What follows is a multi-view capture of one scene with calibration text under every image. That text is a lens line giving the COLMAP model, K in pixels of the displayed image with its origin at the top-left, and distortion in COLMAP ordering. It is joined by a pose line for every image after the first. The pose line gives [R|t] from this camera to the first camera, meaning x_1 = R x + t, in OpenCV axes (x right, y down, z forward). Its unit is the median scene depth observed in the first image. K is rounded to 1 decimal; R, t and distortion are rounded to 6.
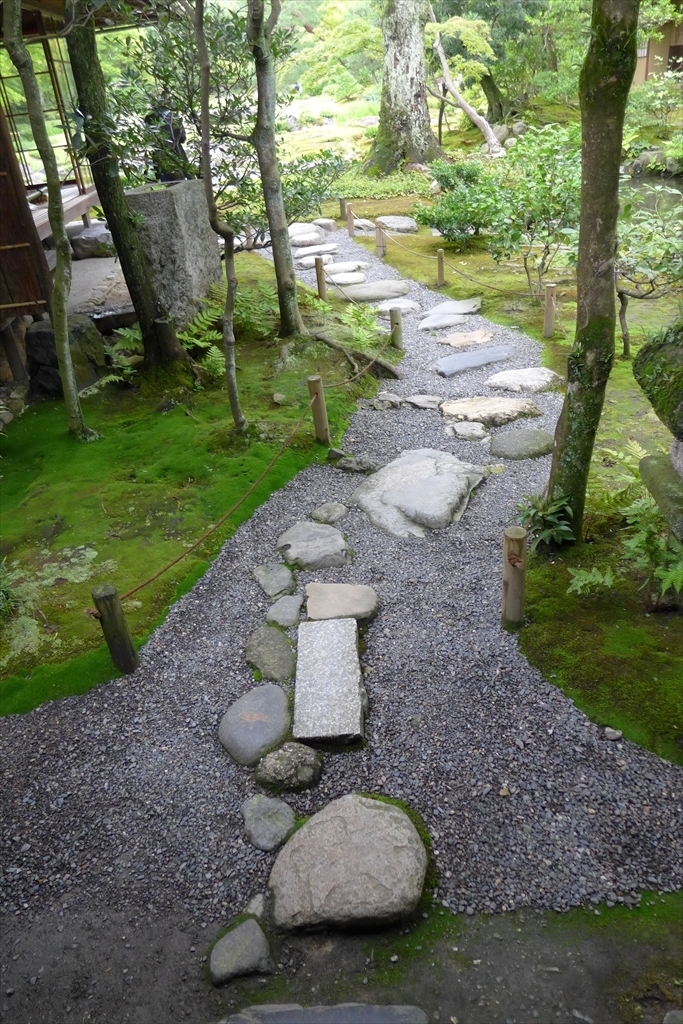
lens RADIAL K [[708.9, 0, 341.5], [0, 708.9, 512.0], [0, 0, 1]] dist [-0.032534, 0.001630]
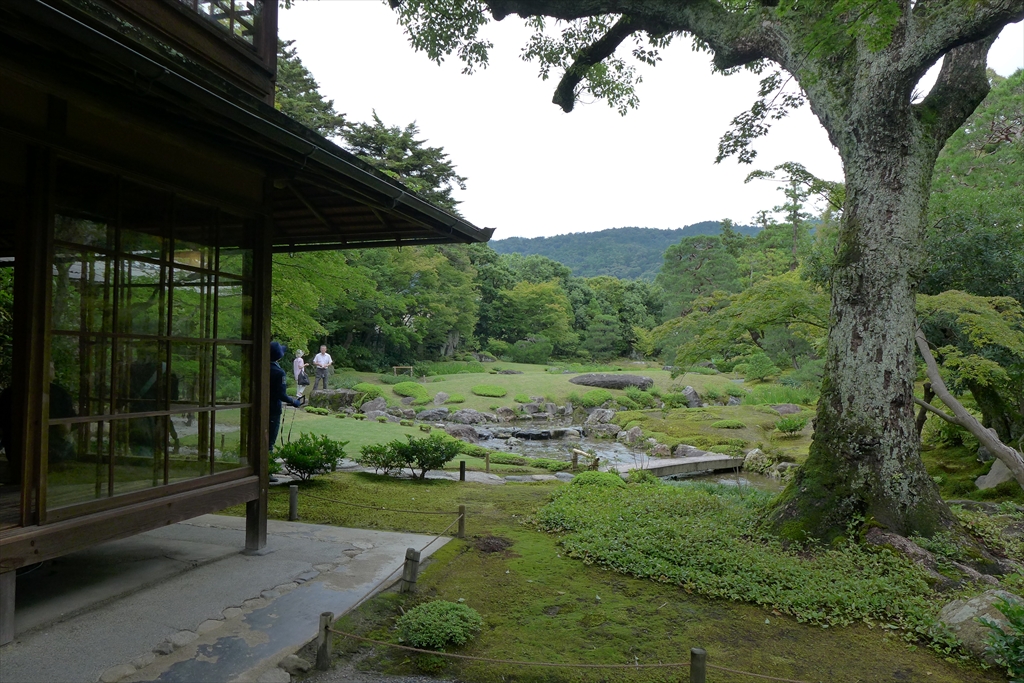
lens RADIAL K [[730.7, 0, 508.2], [0, 730.7, 338.4], [0, 0, 1]] dist [-0.034719, 0.005012]
pose [[0.939186, 0.105467, -0.326811, 0.010443], [-0.263848, 0.830746, -0.490148, -0.298273], [0.219803, 0.546569, 0.808052, 0.483716]]
